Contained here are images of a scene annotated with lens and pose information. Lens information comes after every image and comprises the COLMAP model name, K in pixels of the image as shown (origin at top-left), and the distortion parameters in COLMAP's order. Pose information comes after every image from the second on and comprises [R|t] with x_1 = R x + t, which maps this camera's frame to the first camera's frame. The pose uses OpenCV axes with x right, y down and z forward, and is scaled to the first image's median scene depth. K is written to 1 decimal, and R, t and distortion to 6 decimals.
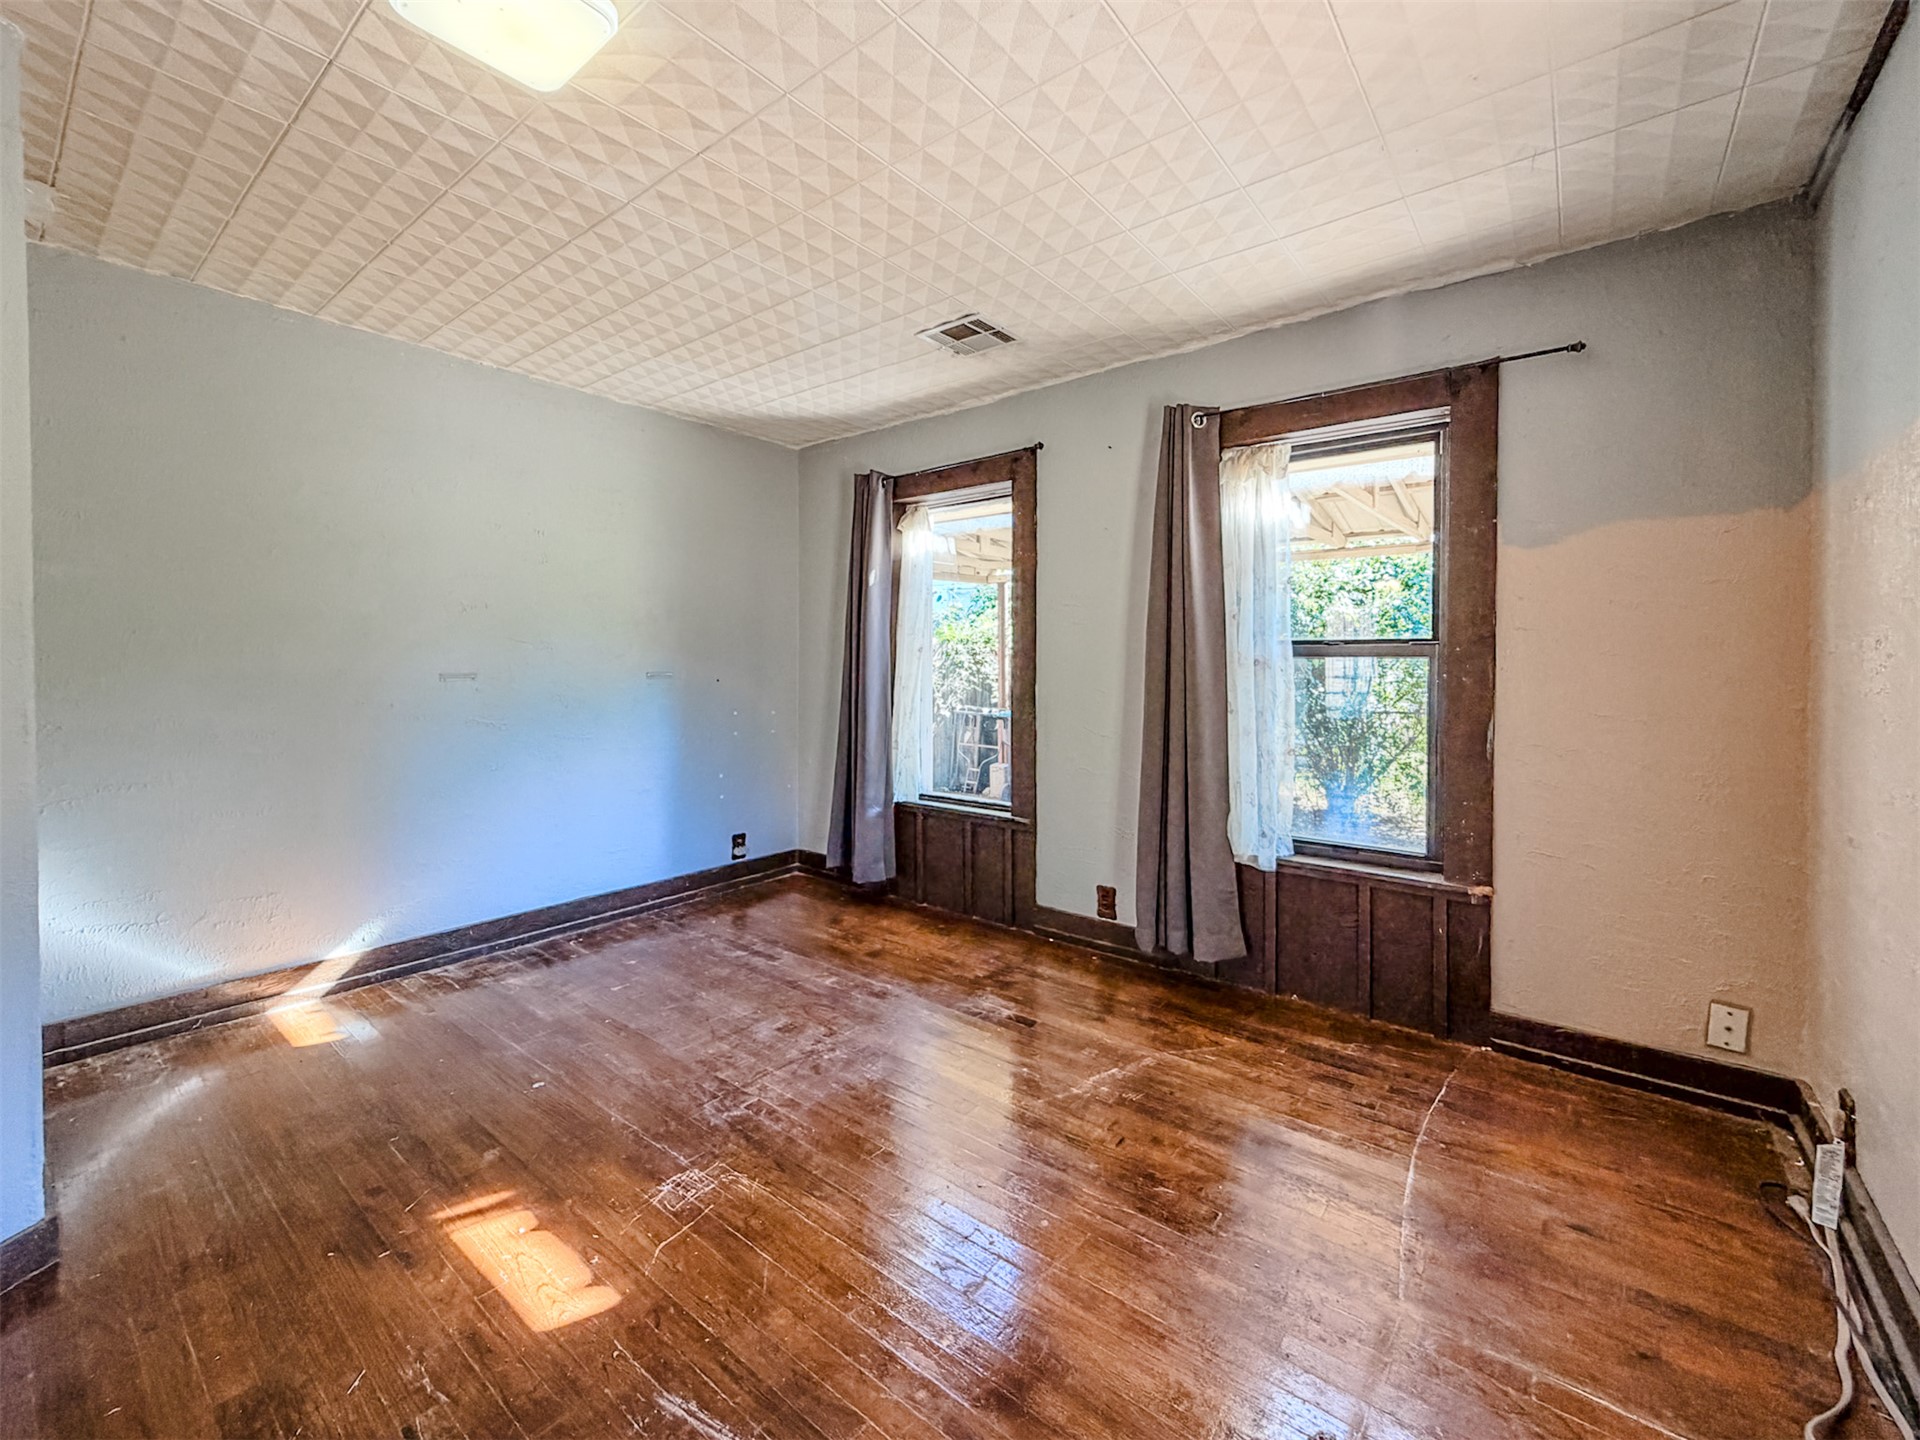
lens RADIAL K [[757.6, 0, 987.8], [0, 757.6, 670.4], [0, 0, 1]] dist [-0.000084, -0.000136]
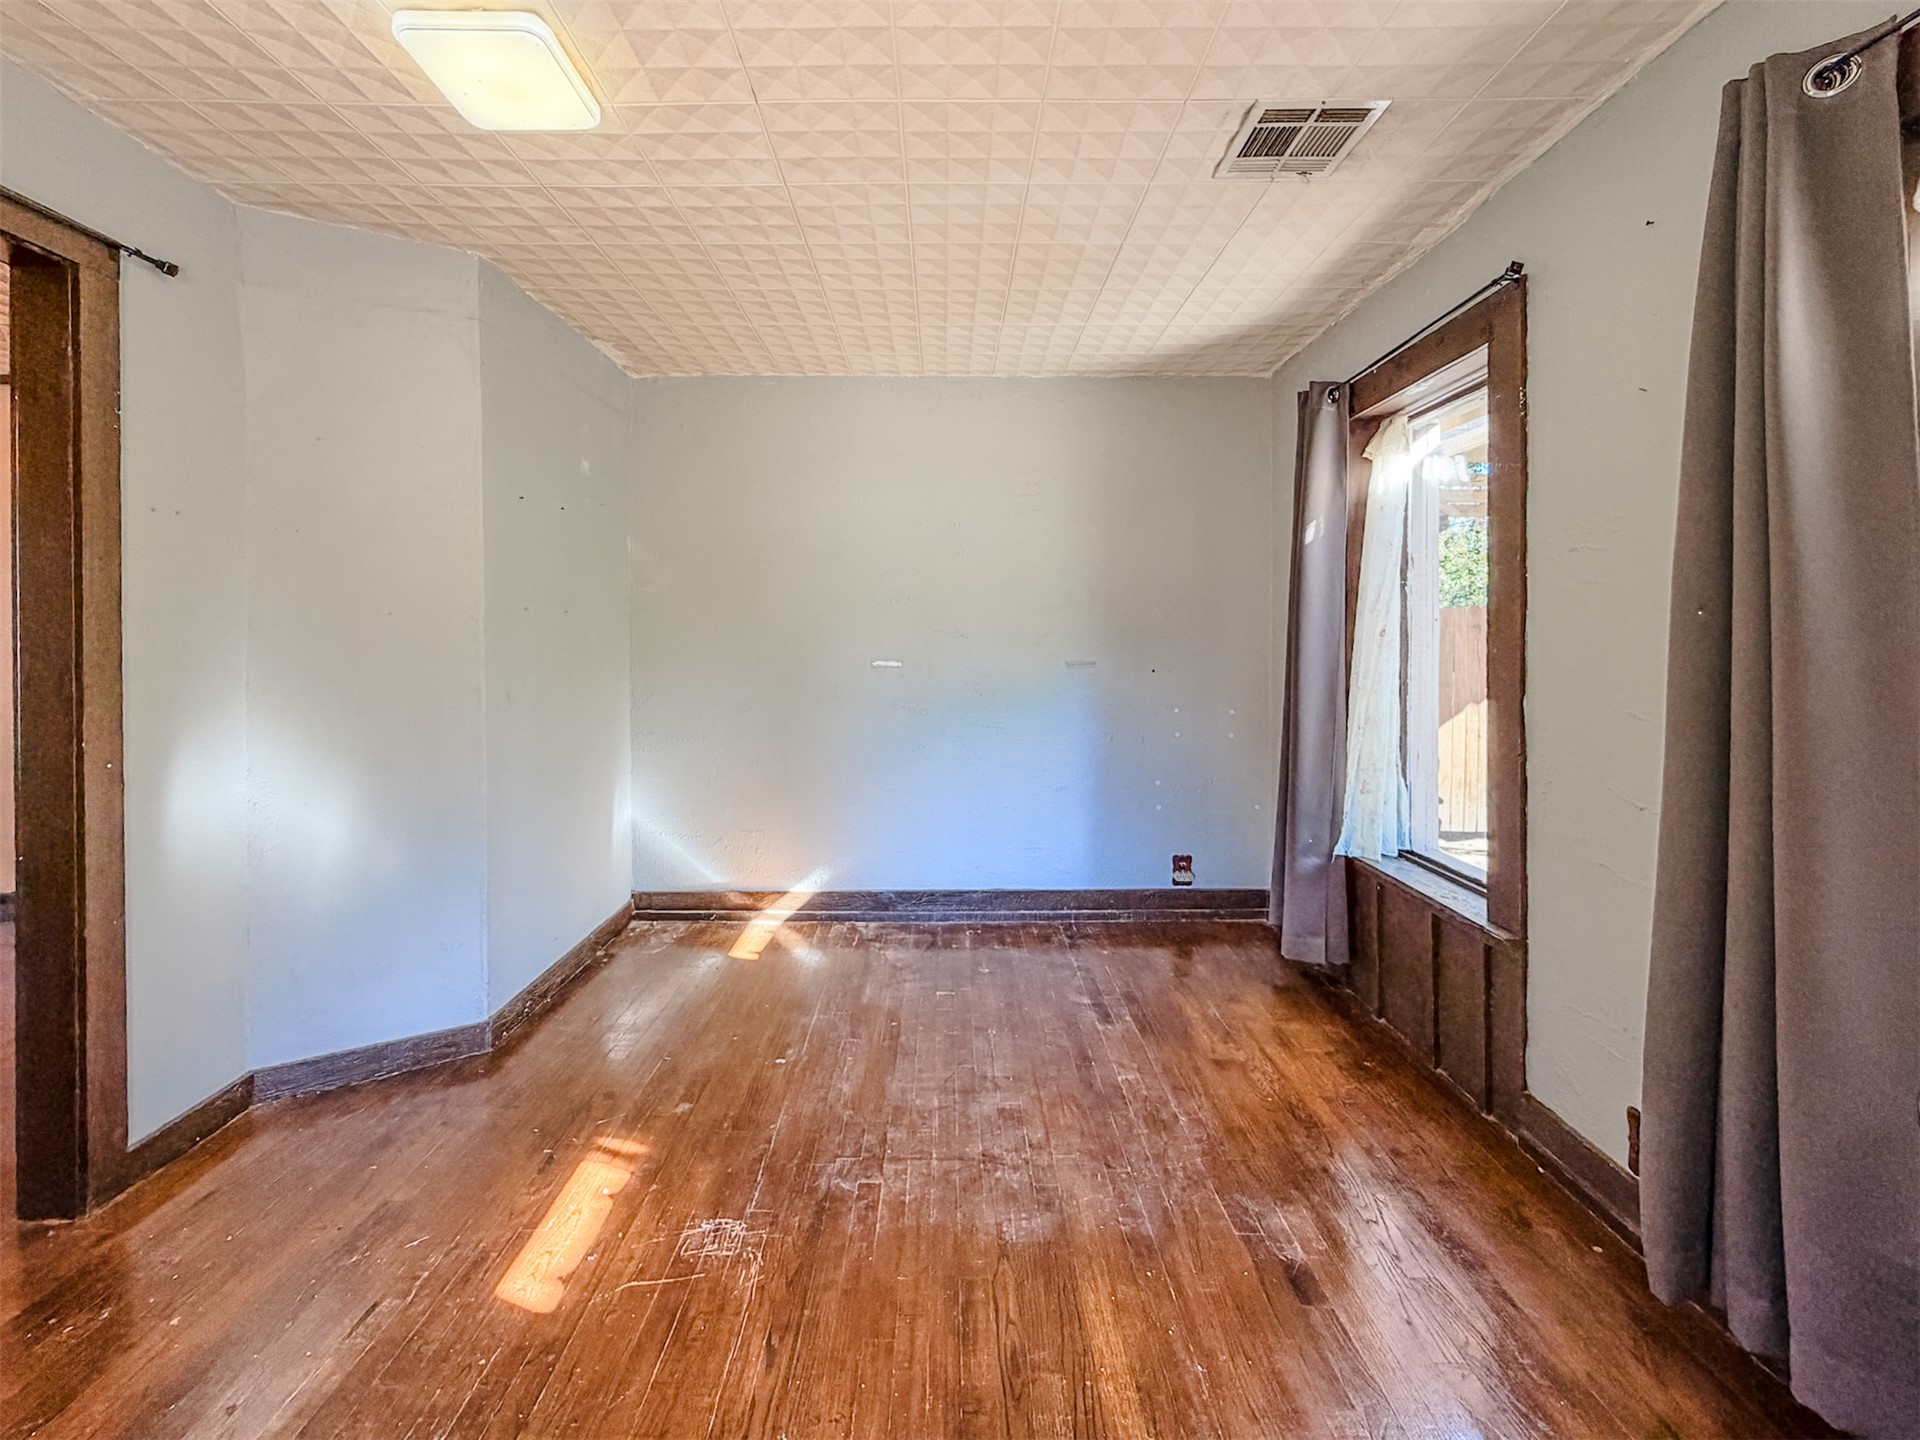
lens RADIAL K [[822.6, 0, 979.4], [0, 822.6, 638.8], [0, 0, 1]] dist [0.000033, -0.000183]
pose [[0.625327, -0.003283, -0.780356, 0.347268], [-0.005639, 0.999946, -0.008726, -0.019409], [0.780342, 0.009857, 0.625275, 0.374295]]
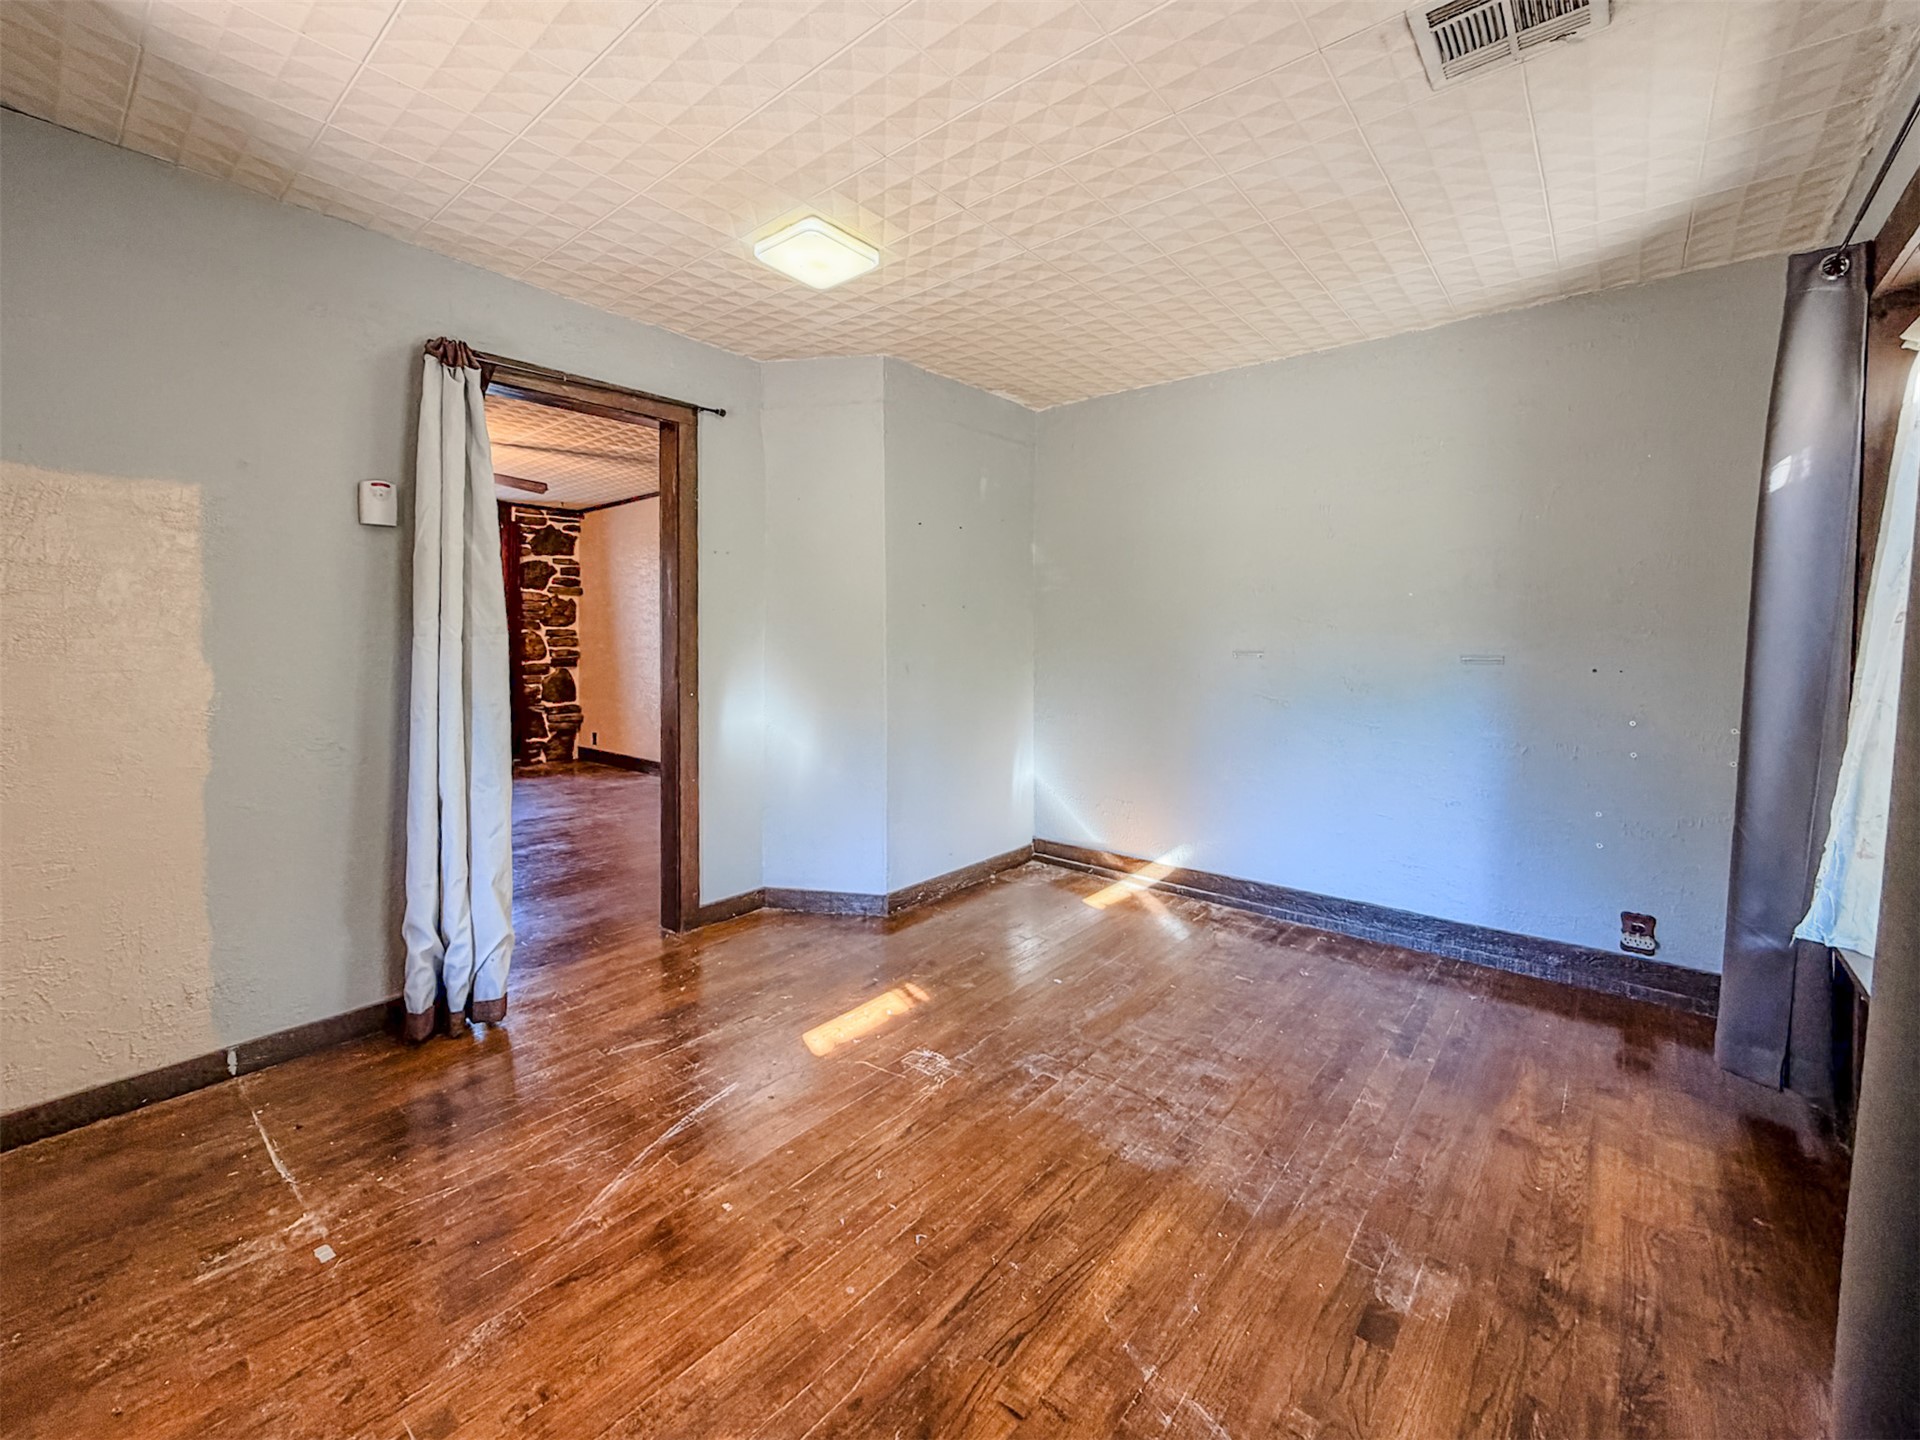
lens RADIAL K [[831.3, 0, 939.0], [0, 831.3, 650.4], [0, 0, 1]] dist [0.000083, -0.000088]
pose [[-0.057017, 0.016279, -0.998241, 0.576704], [-0.015627, 0.999730, 0.017196, -0.011453], [0.998251, 0.016580, -0.056747, 0.654550]]
